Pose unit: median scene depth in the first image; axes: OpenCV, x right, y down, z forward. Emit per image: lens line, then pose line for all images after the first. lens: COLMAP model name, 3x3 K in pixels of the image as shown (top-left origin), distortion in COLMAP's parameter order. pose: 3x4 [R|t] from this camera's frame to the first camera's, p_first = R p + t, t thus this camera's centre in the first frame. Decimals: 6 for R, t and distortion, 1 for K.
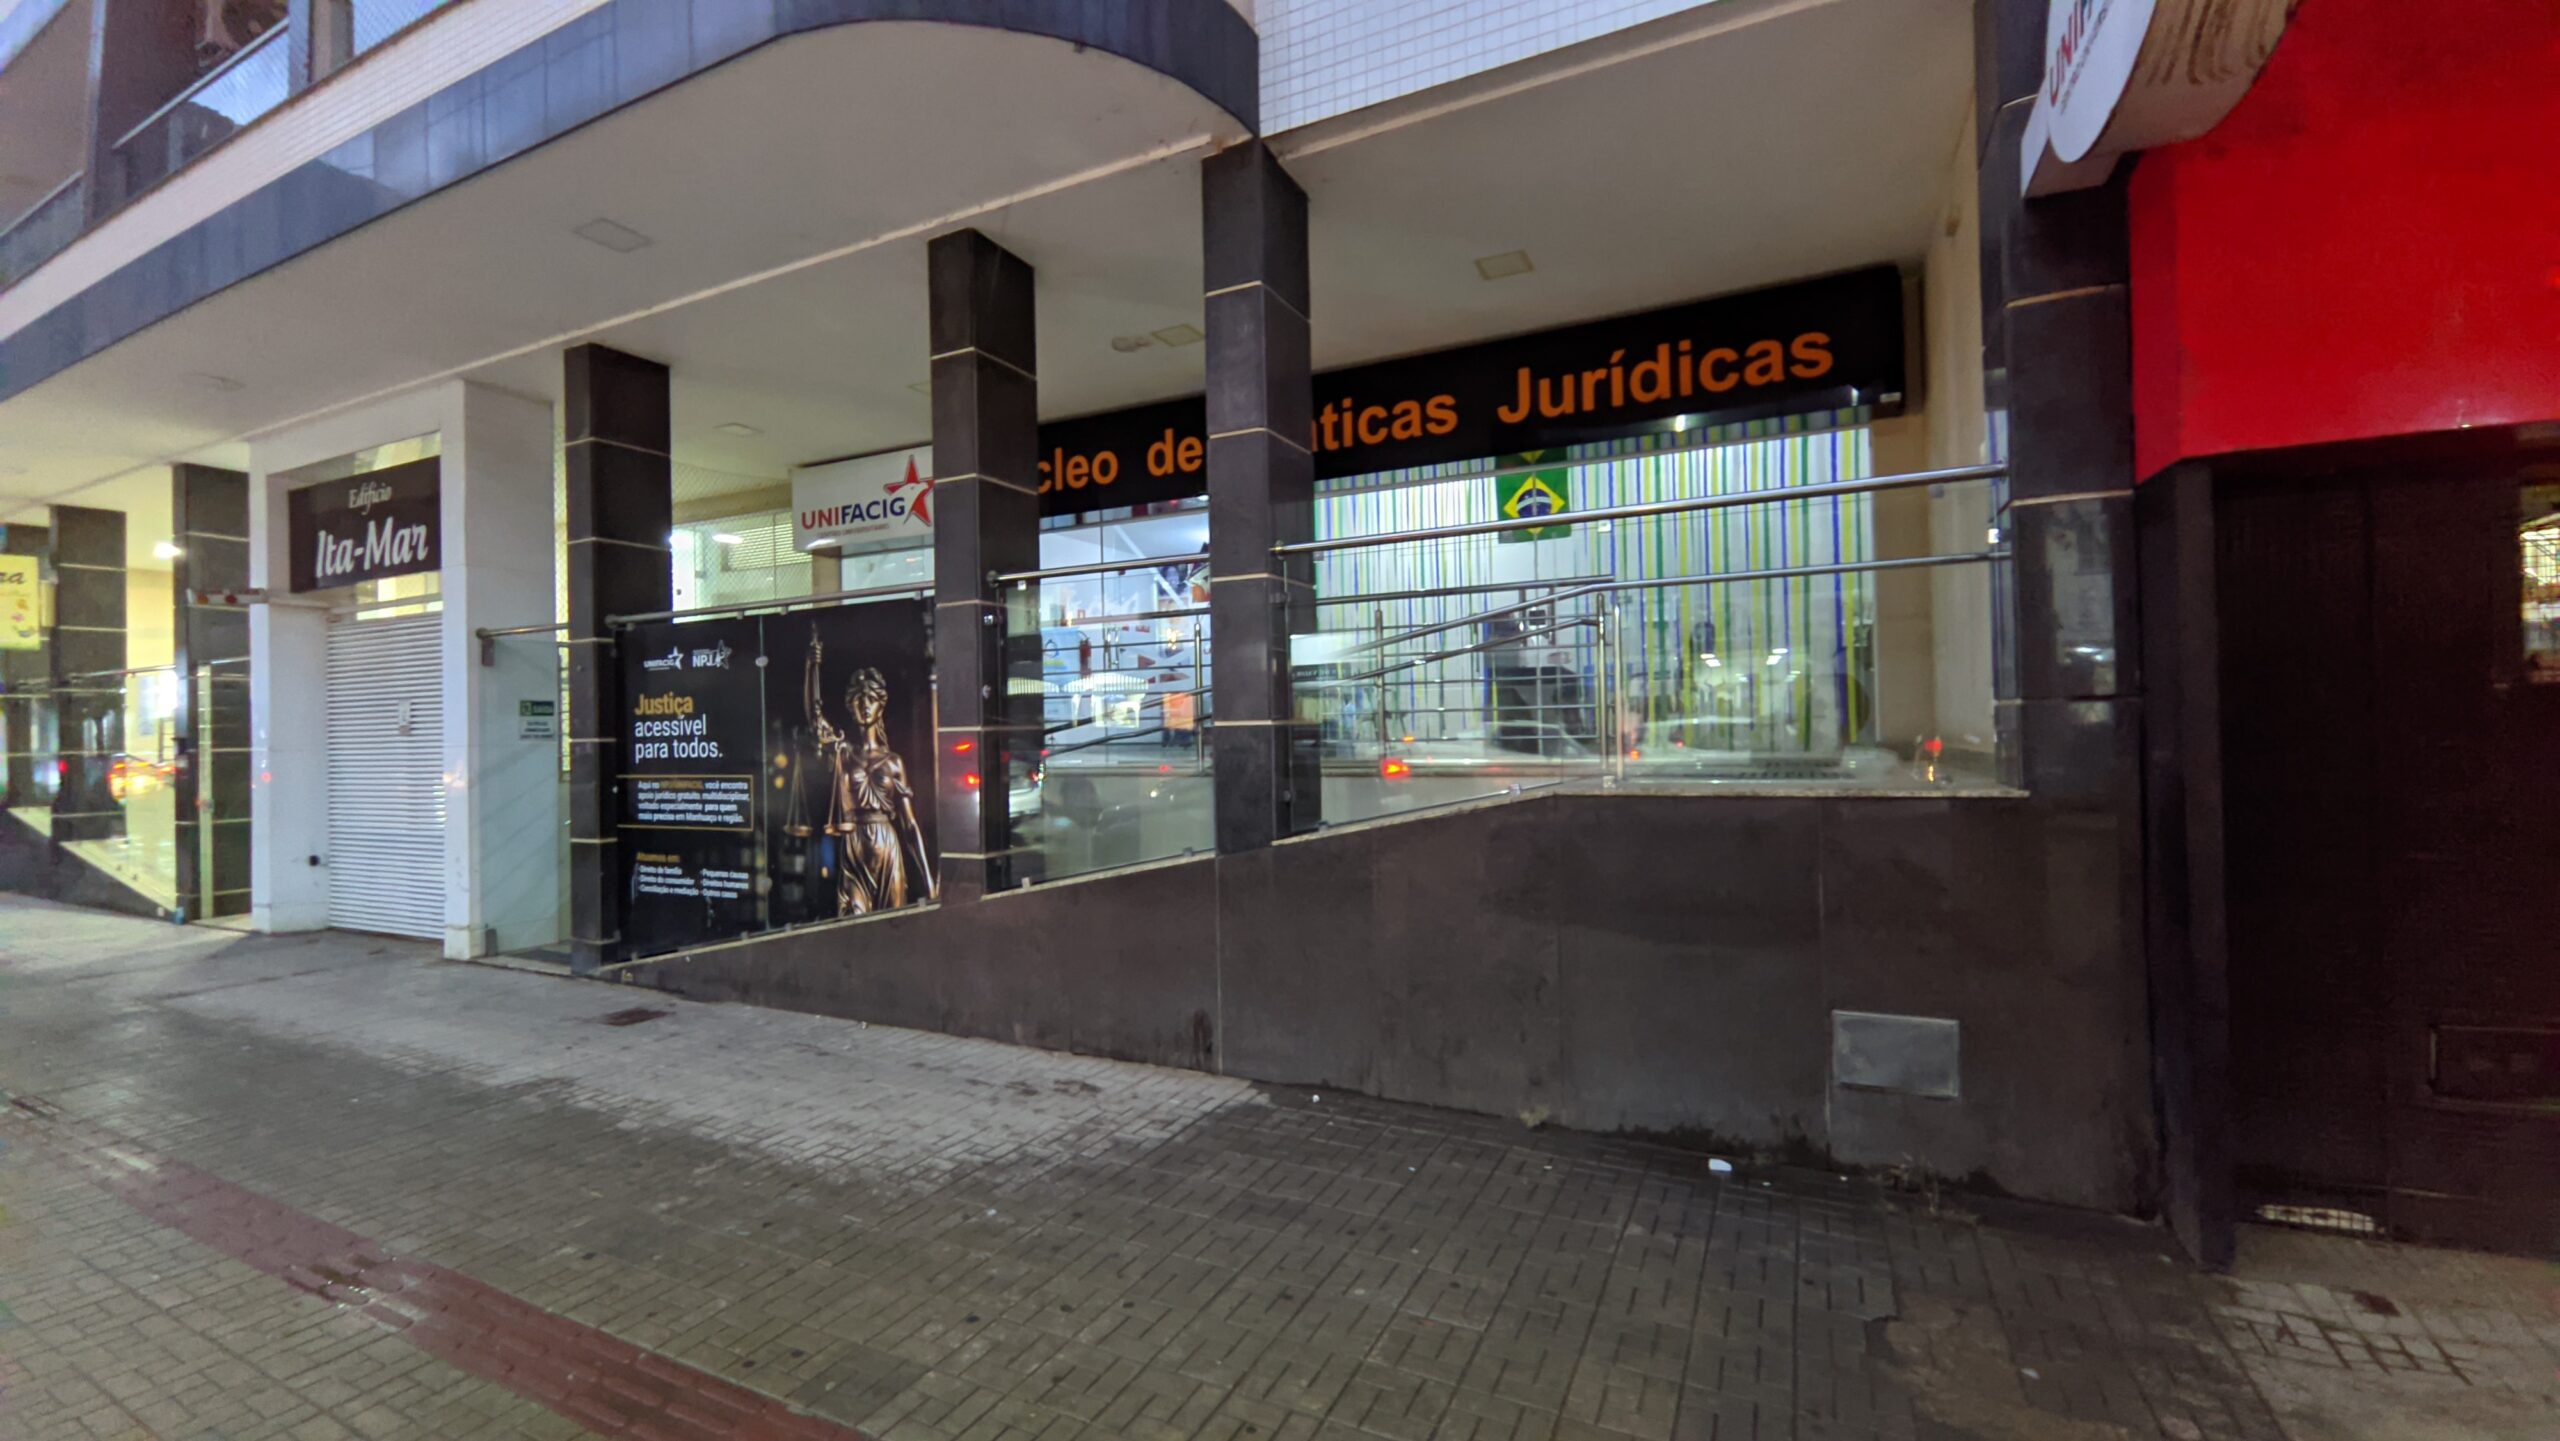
lens RADIAL K [[1036.2, 0, 1289.2], [0, 1036.2, 716.9], [0, 0, 1]] dist [0.009999, -0.006296]
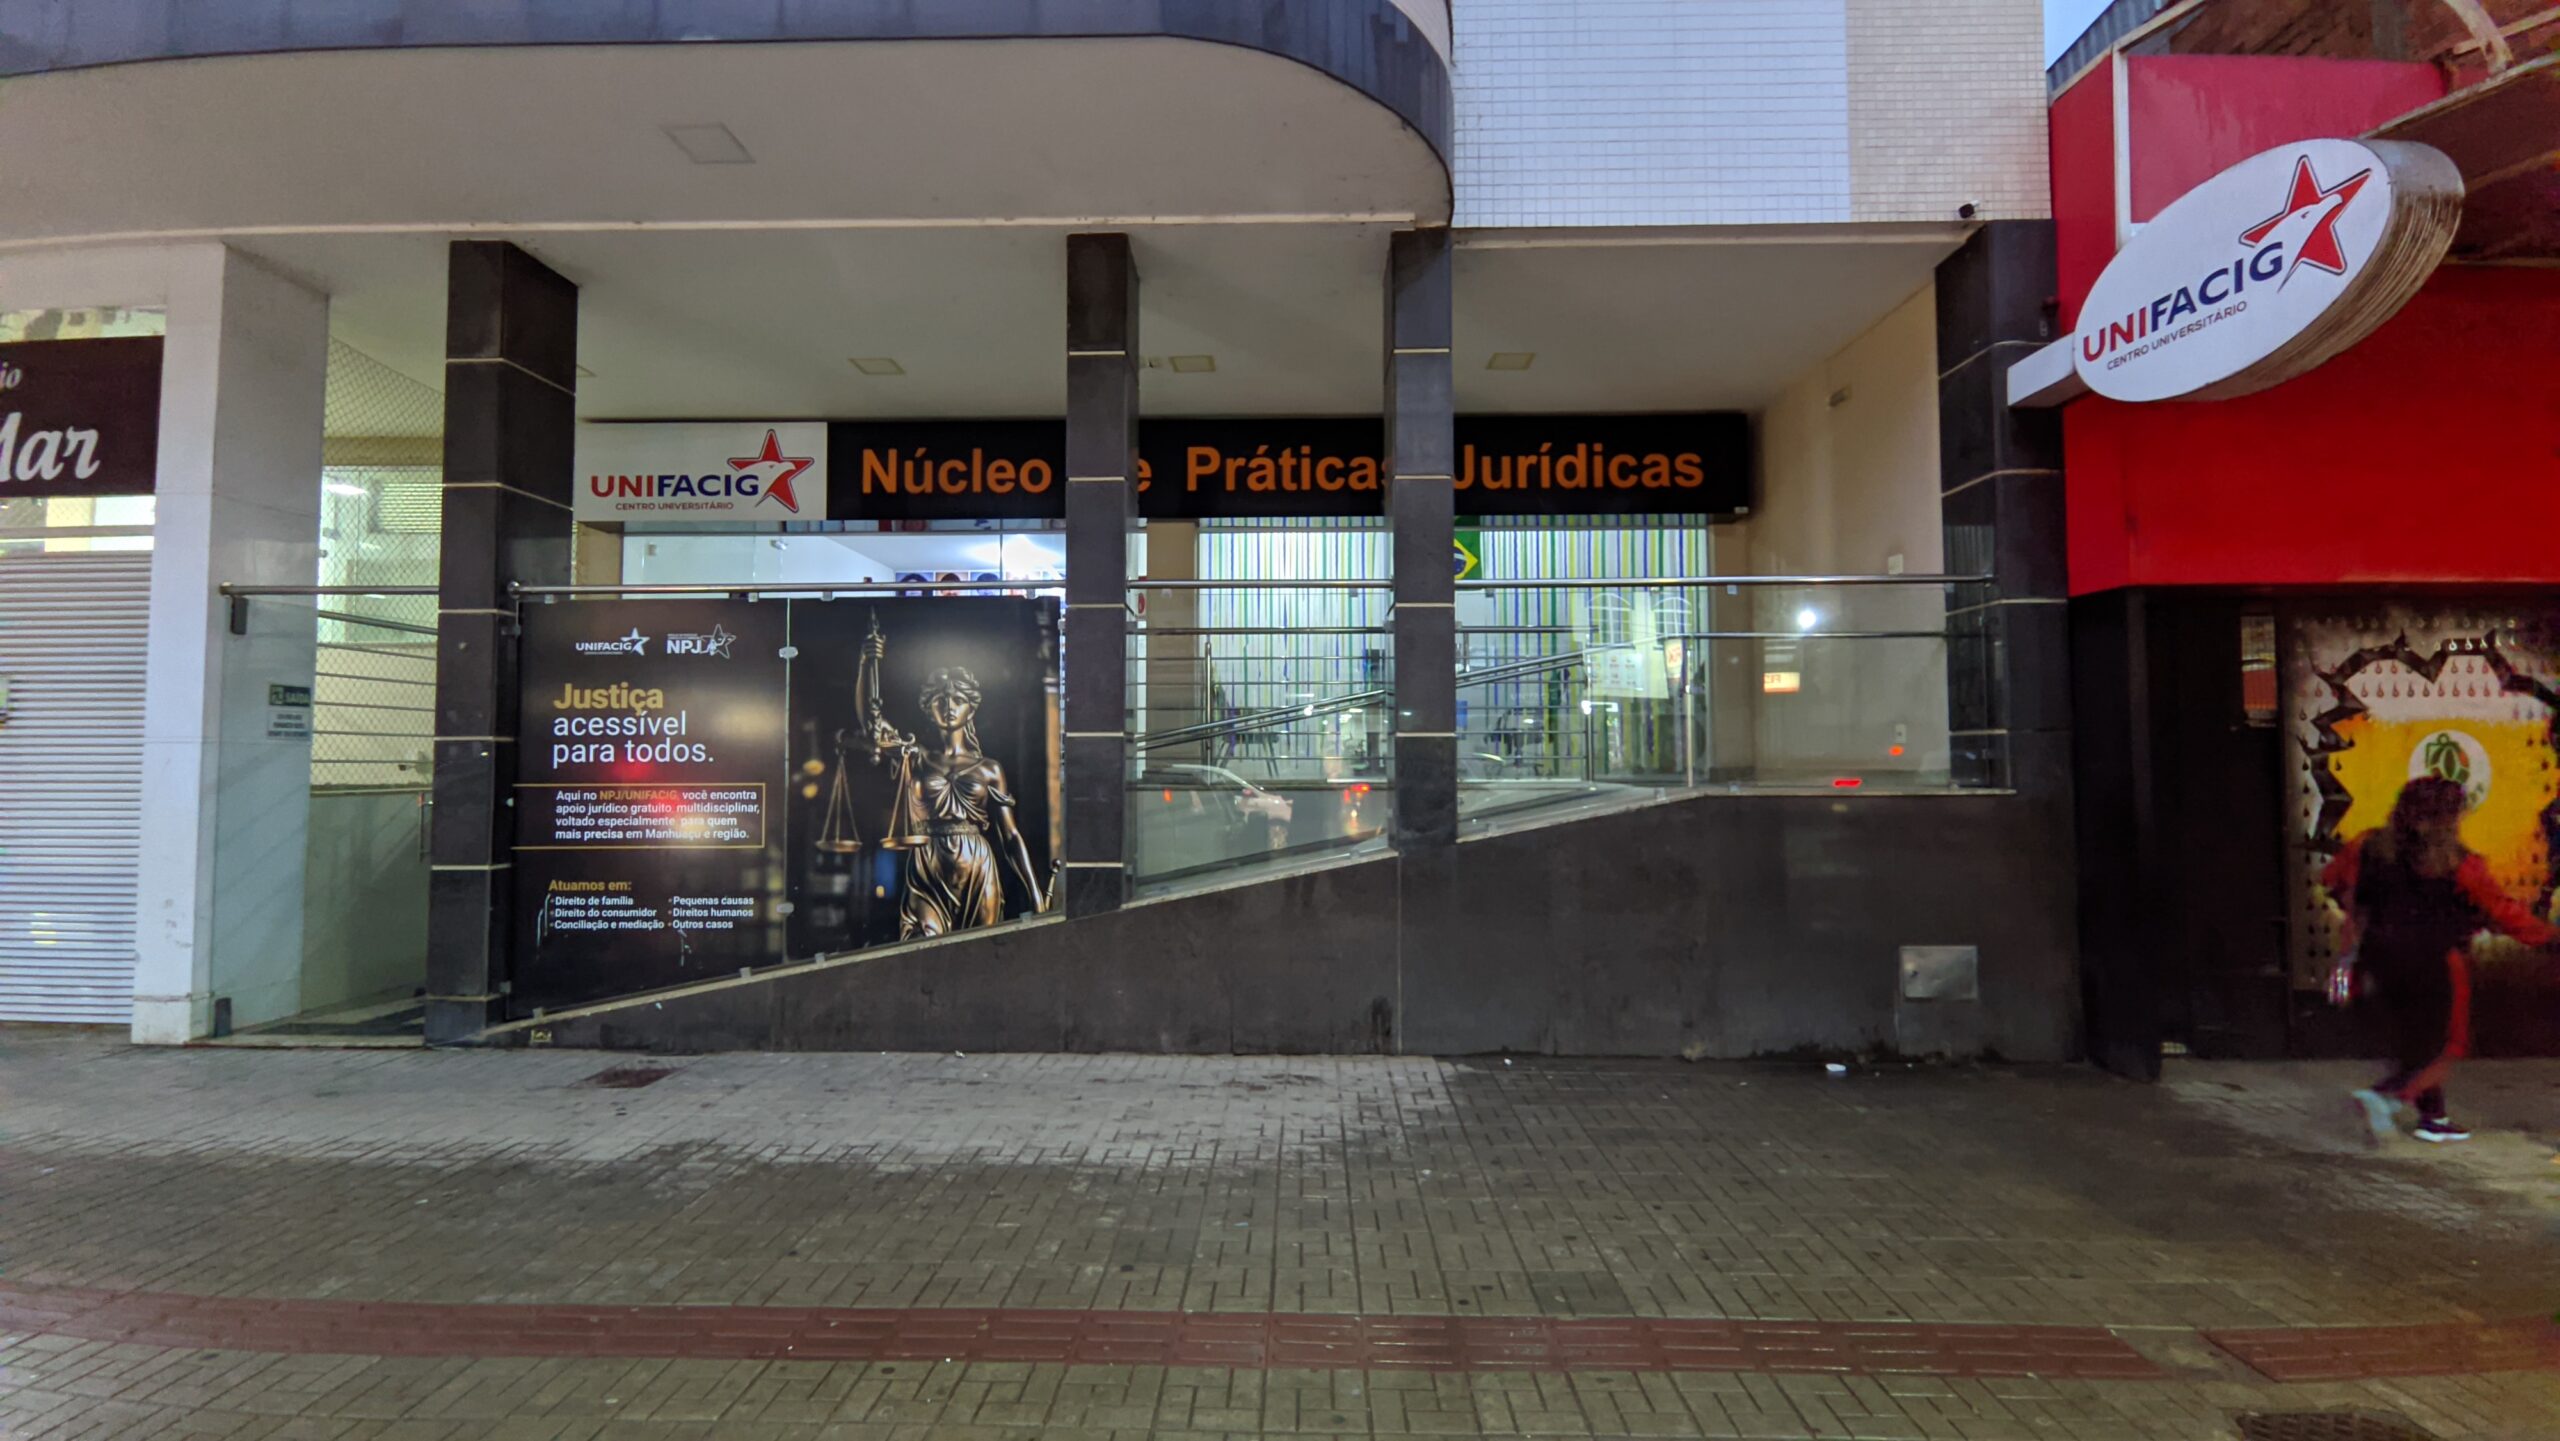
lens RADIAL K [[1036.2, 0, 1286.3], [0, 1036.2, 717.3], [0, 0, 1]] dist [0.009999, -0.006296]
pose [[0.906982, 0.037379, 0.419507, -0.498371], [-0.021956, 0.998896, -0.041534, 0.028495], [-0.420596, 0.028460, 0.906801, 0.036443]]
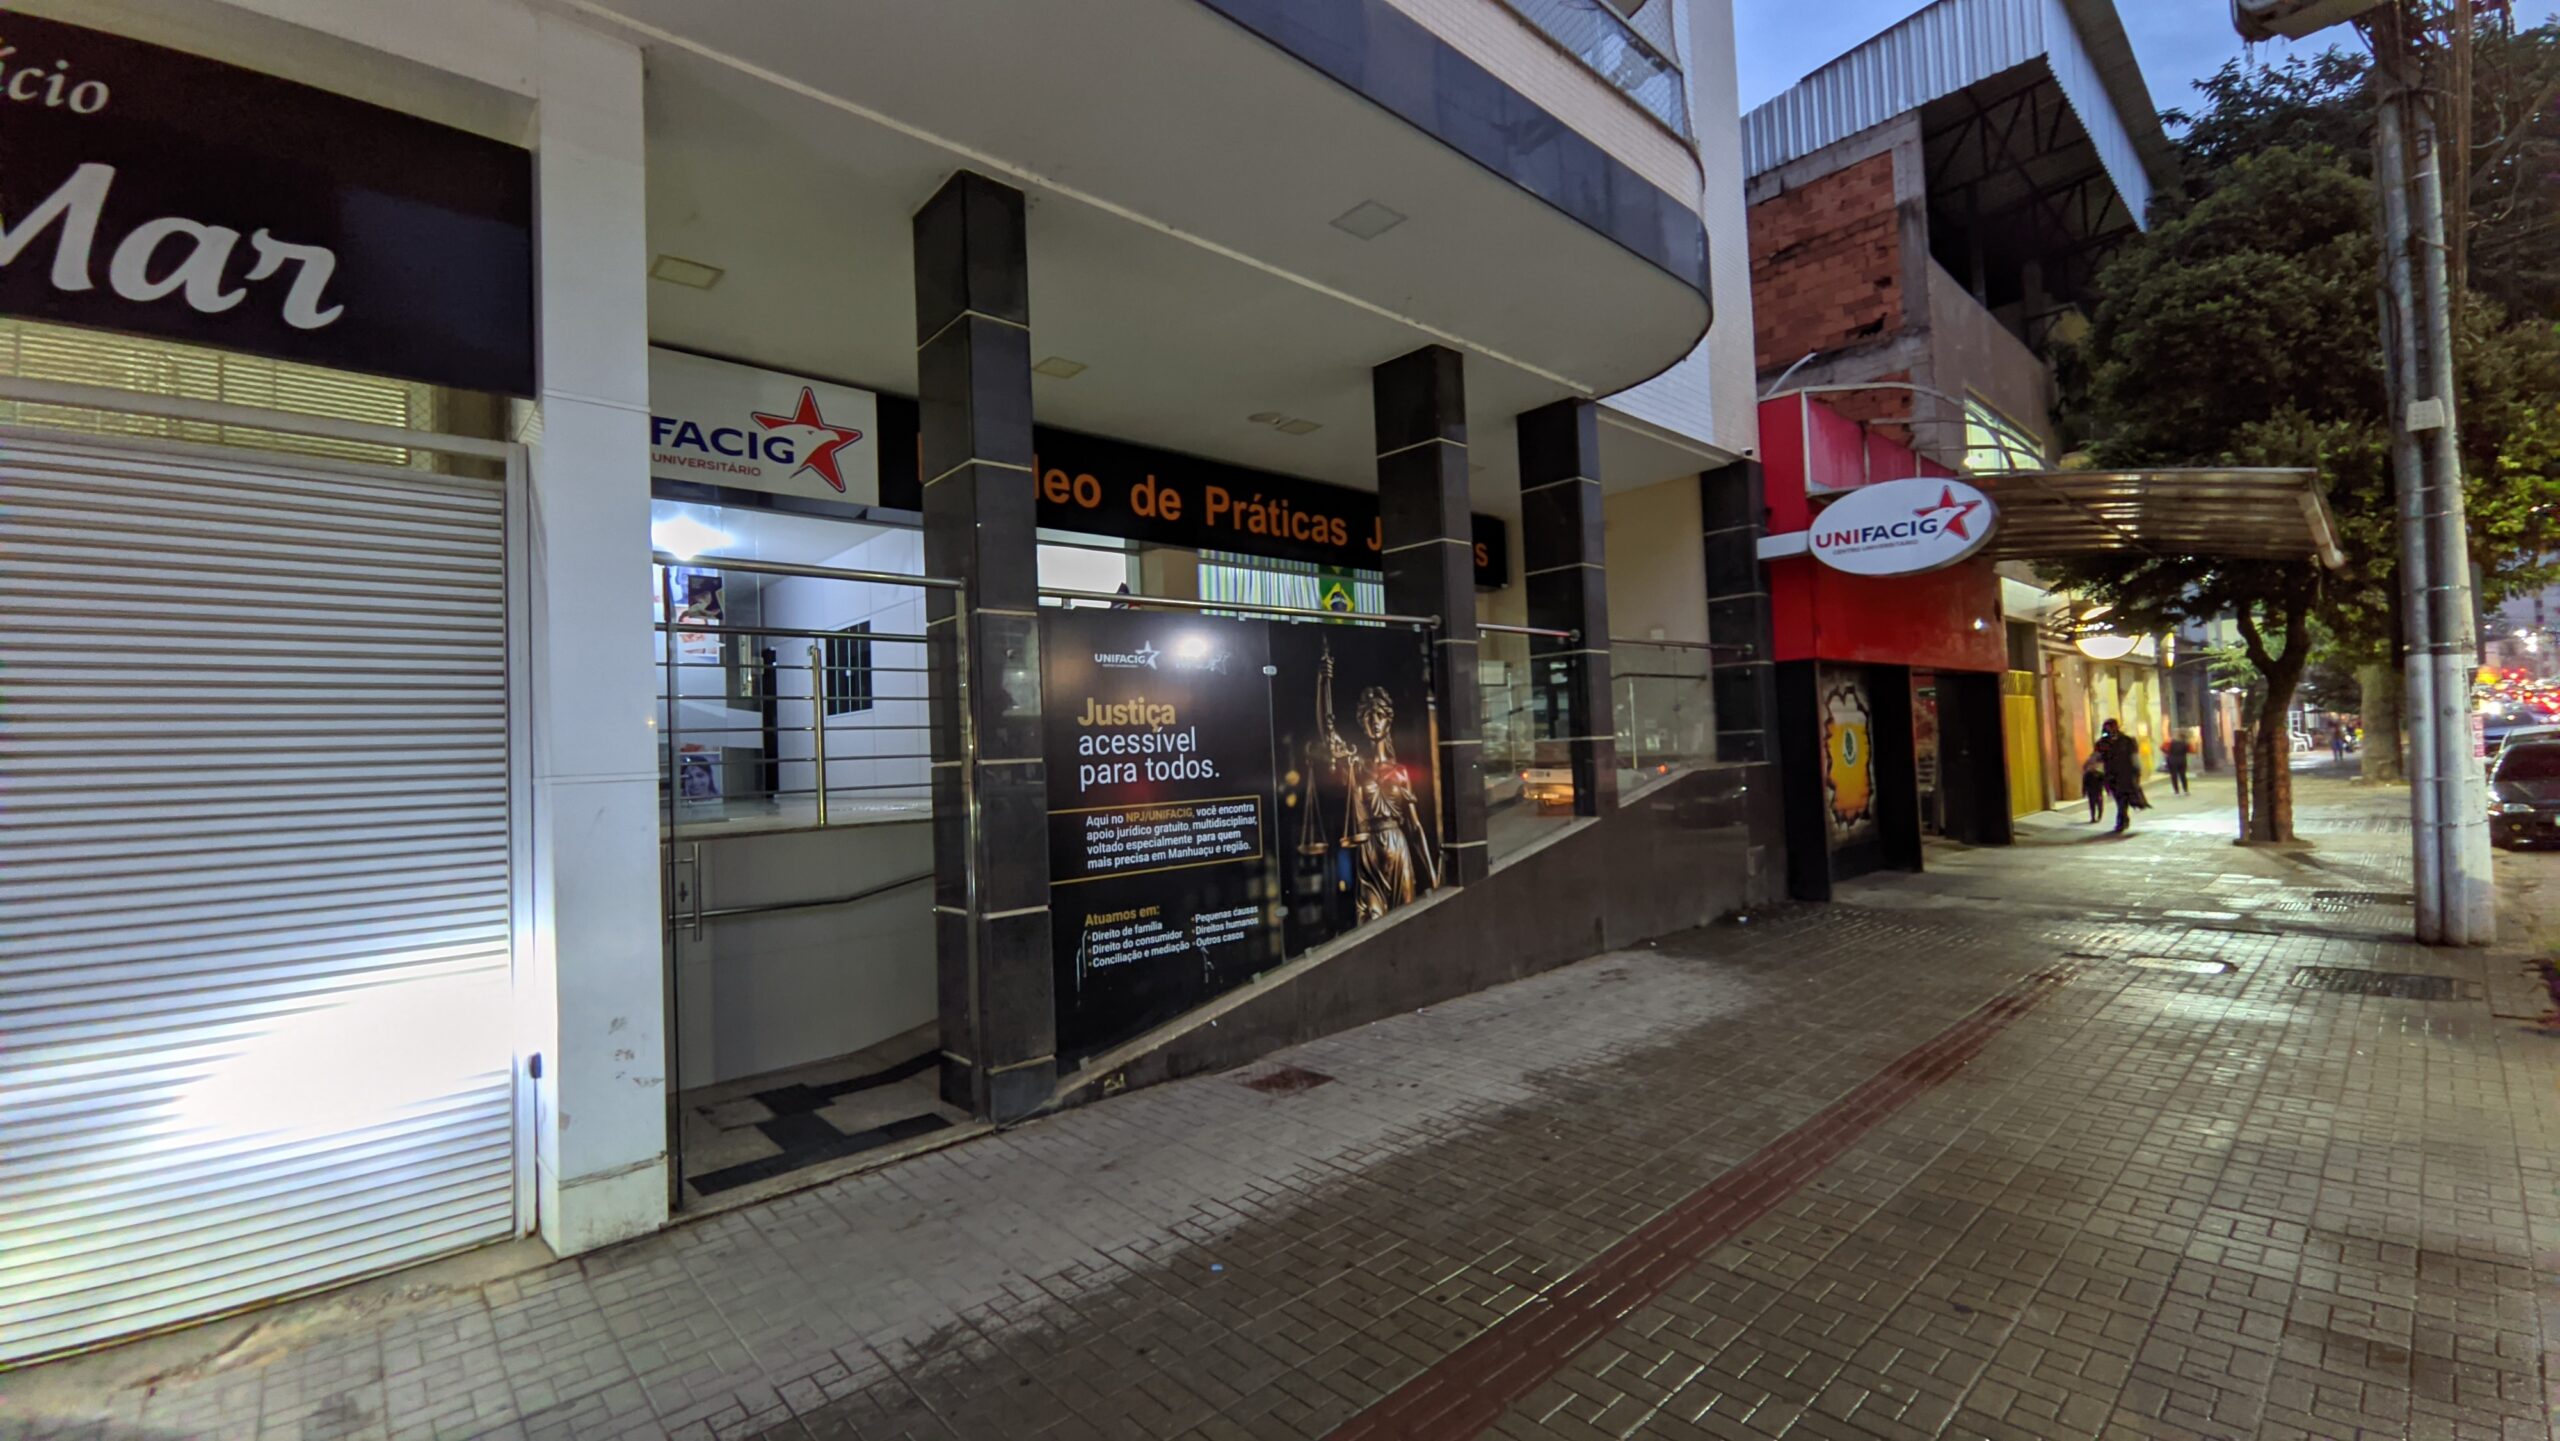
lens RADIAL K [[1036.2, 0, 1283.2], [0, 1036.2, 720.8], [0, 0, 1]] dist [0.009999, -0.006296]
pose [[0.369105, 0.038194, 0.928603, -1.374646], [0.024769, 0.998396, -0.050910, 0.038863], [-0.929058, 0.041792, 0.367567, 0.660510]]
